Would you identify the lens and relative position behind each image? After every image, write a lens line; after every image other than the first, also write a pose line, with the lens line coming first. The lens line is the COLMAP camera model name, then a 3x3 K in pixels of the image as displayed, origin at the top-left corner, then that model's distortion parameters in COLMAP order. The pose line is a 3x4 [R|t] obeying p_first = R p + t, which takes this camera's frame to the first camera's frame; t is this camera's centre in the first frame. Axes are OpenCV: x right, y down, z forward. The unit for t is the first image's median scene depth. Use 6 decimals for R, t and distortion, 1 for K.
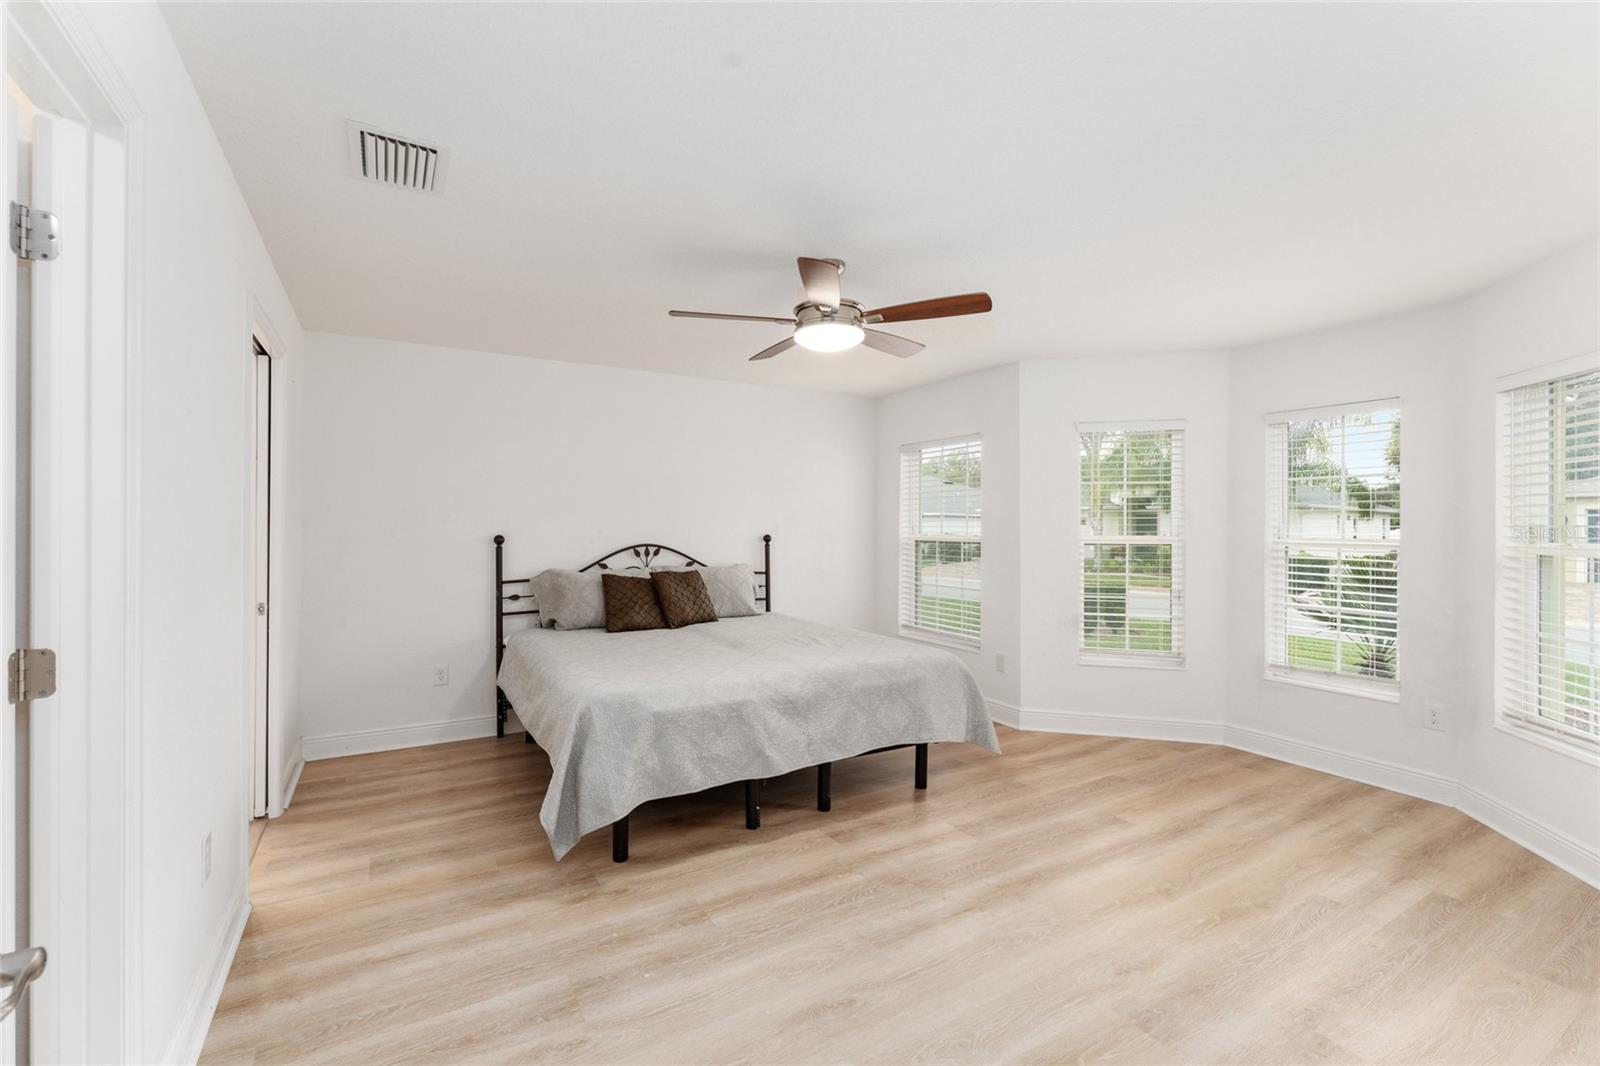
lens RADIAL K [[675.0, 0, 782.2], [0, 675.0, 526.8], [0, 0, 1]] dist [-0.003156, -0.000264]
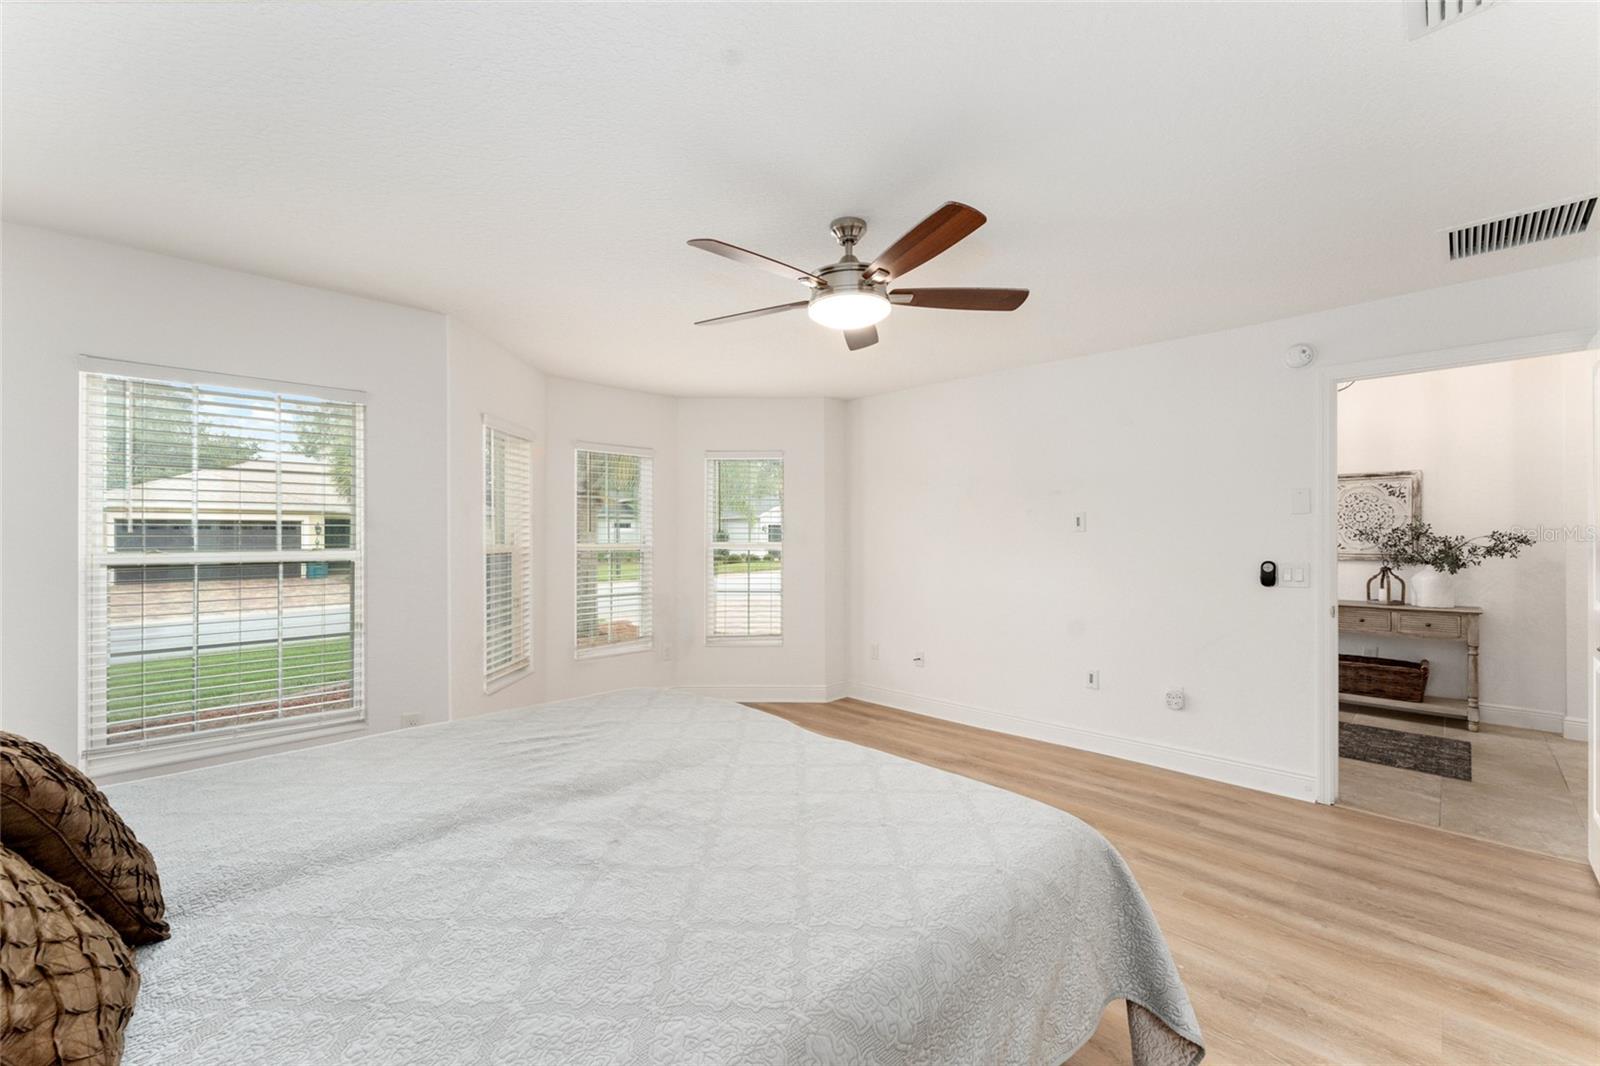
lens RADIAL K [[641.6, 0, 796.3], [0, 641.6, 530.6], [0, 0, 1]] dist [-0.000297, 0.000117]
pose [[-0.258691, 0.004023, 0.965952, -1.033089], [0.002250, 0.999991, -0.003562, -0.004352], [-0.965958, 0.001252, -0.258697, 1.880180]]
